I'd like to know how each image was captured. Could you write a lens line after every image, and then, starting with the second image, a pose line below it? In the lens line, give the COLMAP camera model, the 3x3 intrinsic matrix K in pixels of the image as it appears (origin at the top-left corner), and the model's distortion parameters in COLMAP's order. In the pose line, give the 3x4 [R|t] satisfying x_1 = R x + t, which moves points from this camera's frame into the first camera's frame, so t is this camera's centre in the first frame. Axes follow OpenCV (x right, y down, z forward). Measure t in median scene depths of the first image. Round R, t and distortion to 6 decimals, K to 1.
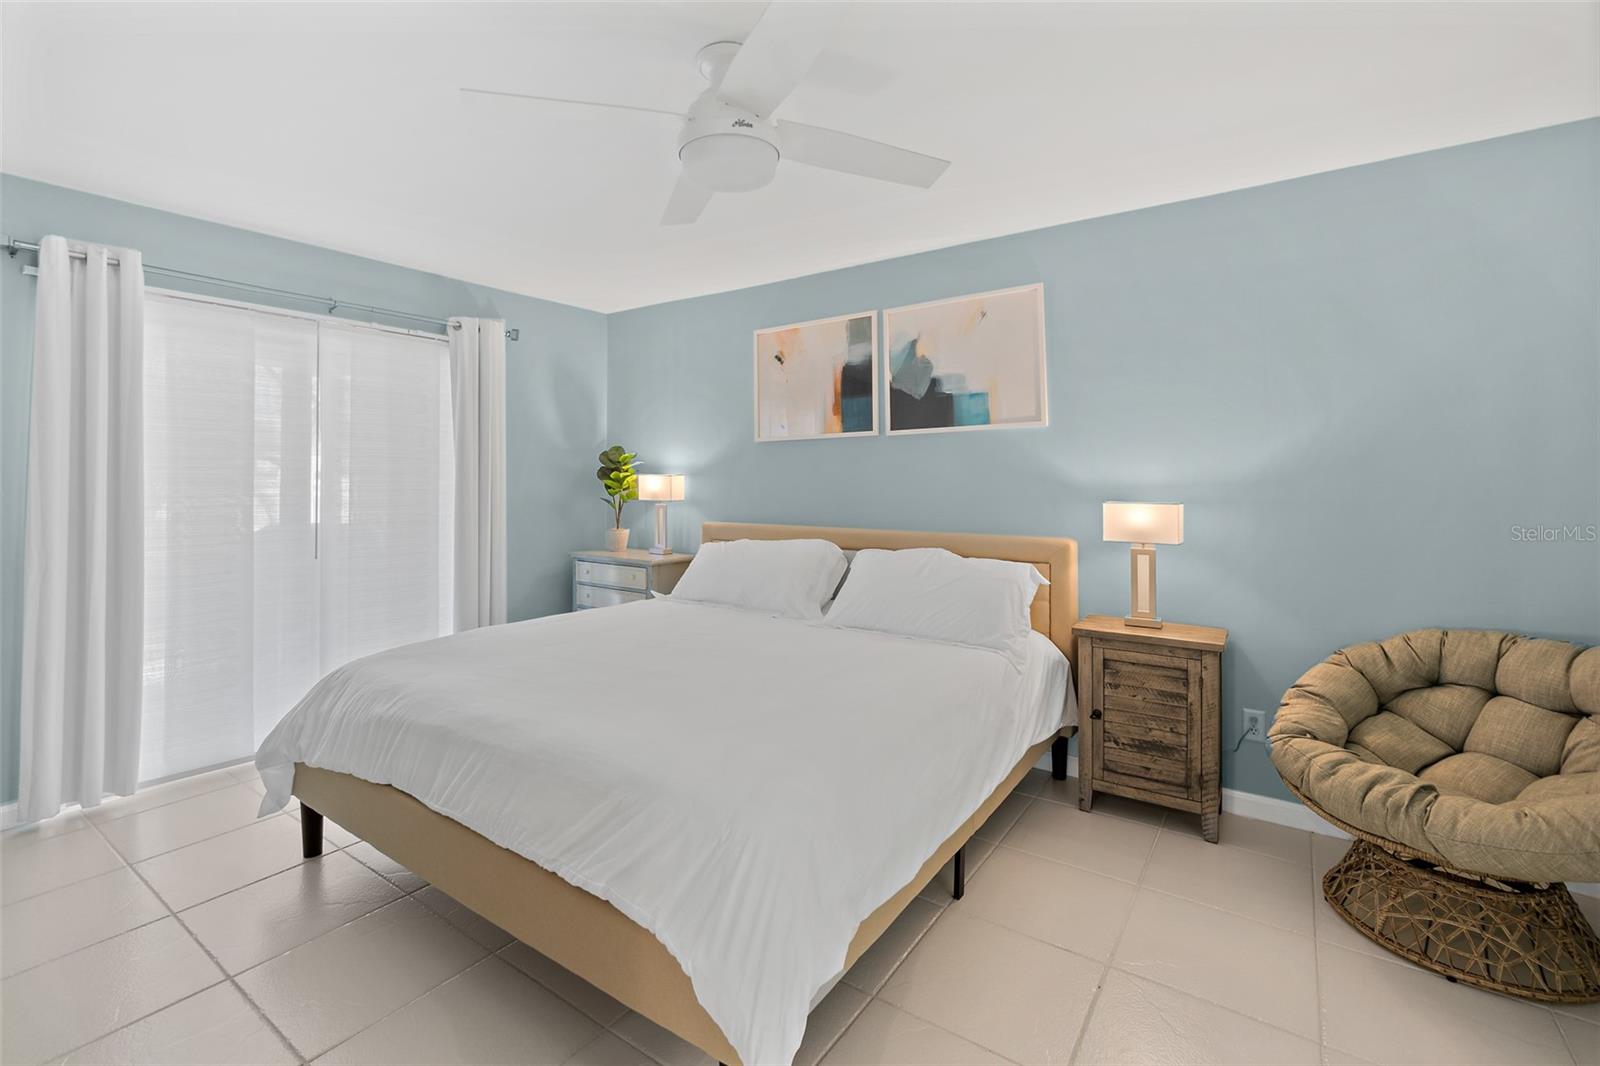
lens RADIAL K [[694.9, 0, 775.0], [0, 694.9, 474.4], [0, 0, 1]] dist [-0.012167, 0.003692]
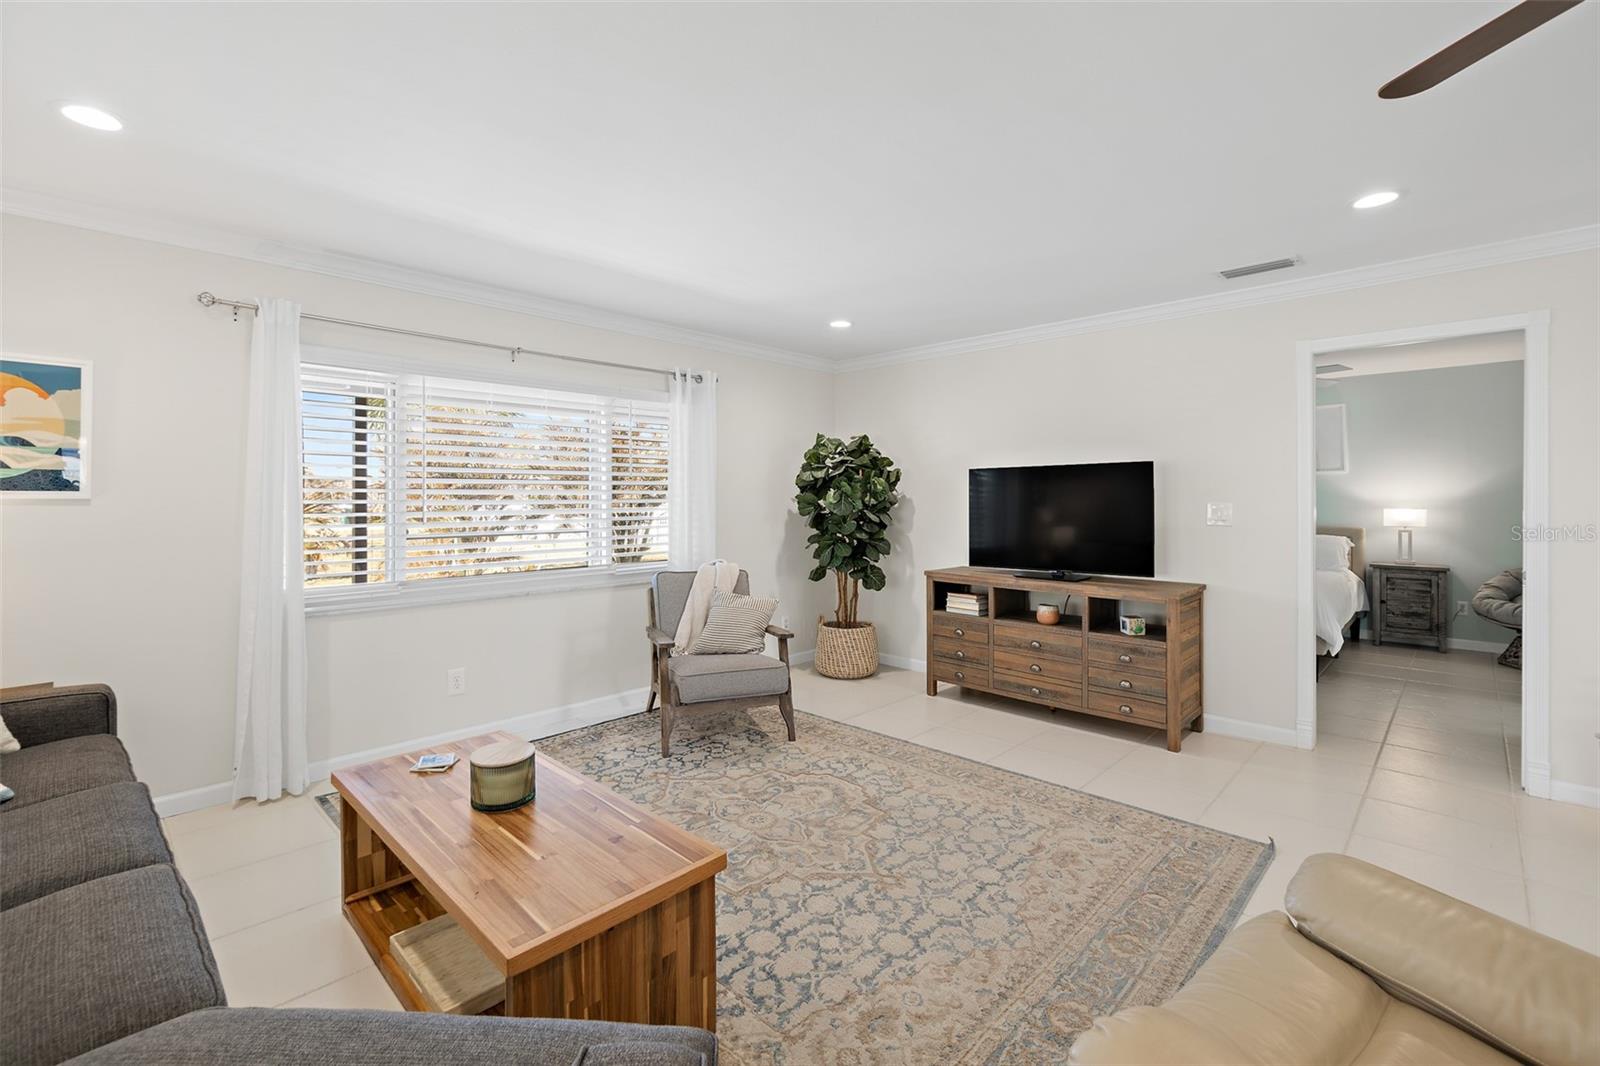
lens RADIAL K [[694.9, 0, 781.4], [0, 694.9, 489.5], [0, 0, 1]] dist [-0.012167, 0.003692]
pose [[0.987345, -0.000804, -0.158583, -1.005991], [0.000316, 0.999995, -0.003102, -0.013162], [0.158585, 0.003013, 0.987341, -1.382605]]
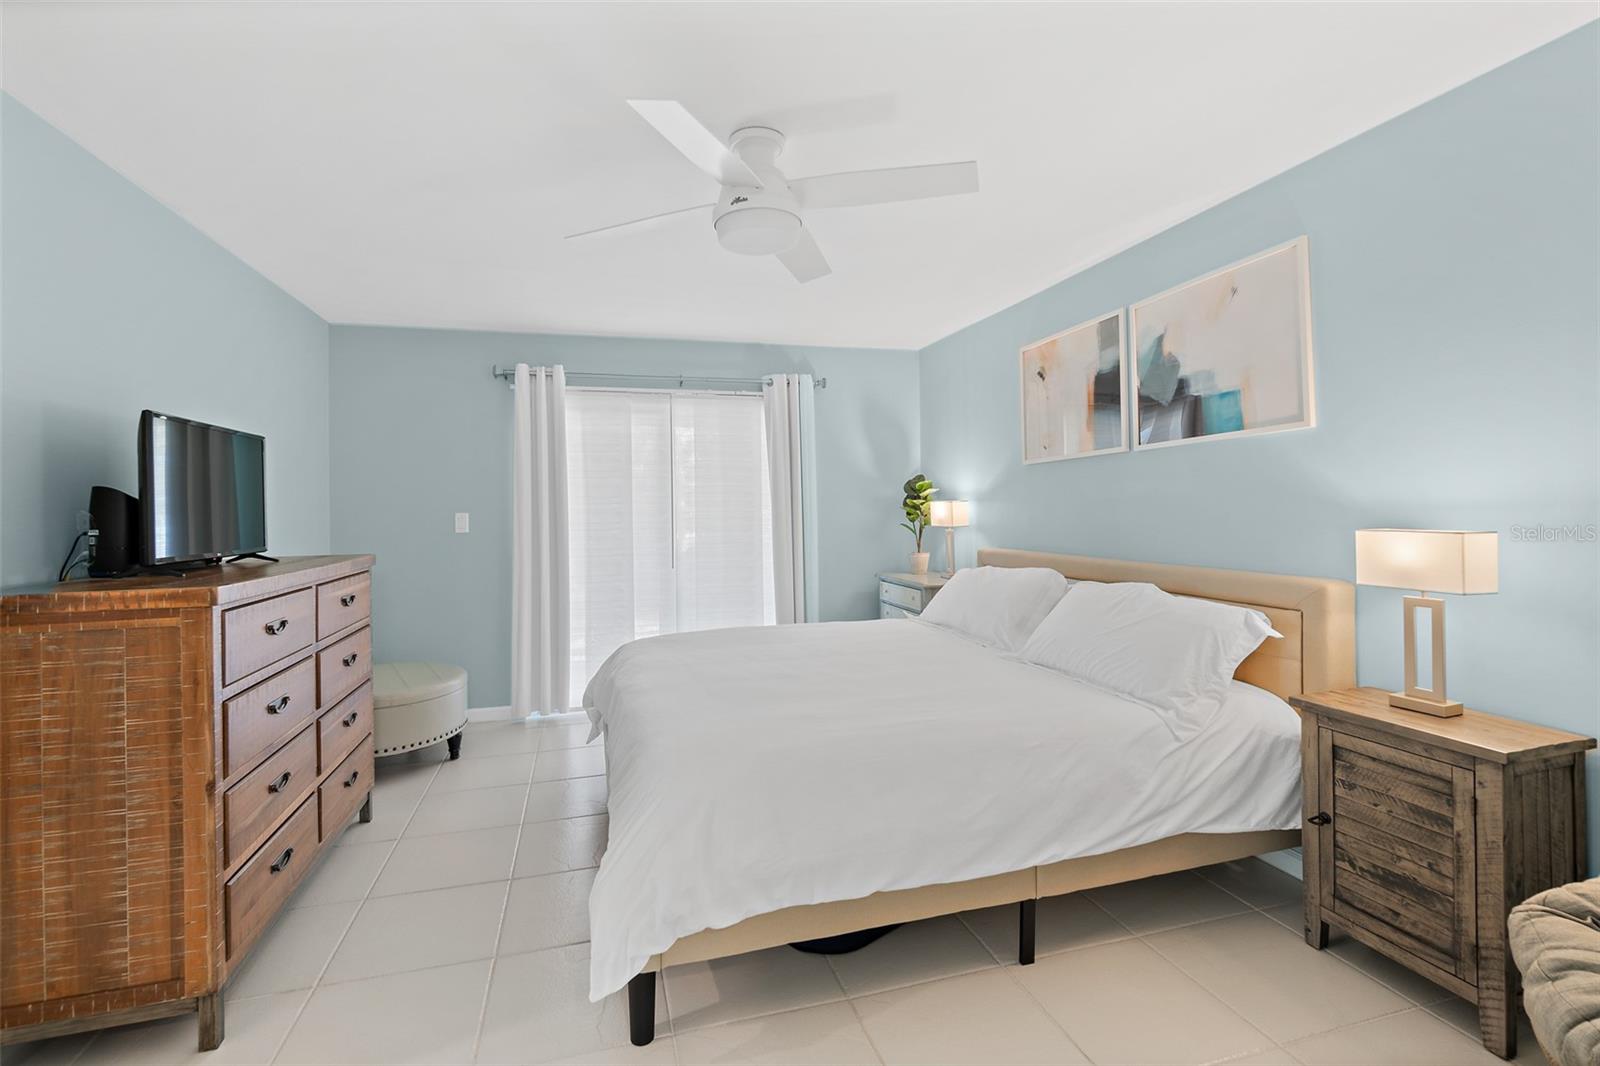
lens RADIAL K [[694.9, 0, 801.8], [0, 694.9, 507.6], [0, 0, 1]] dist [-0.012167, 0.003692]
pose [[0.792112, -0.014216, -0.610211, 0.428458], [0.020822, 0.999776, 0.003737, 0.002663], [0.610021, -0.015666, 0.792231, 0.081317]]
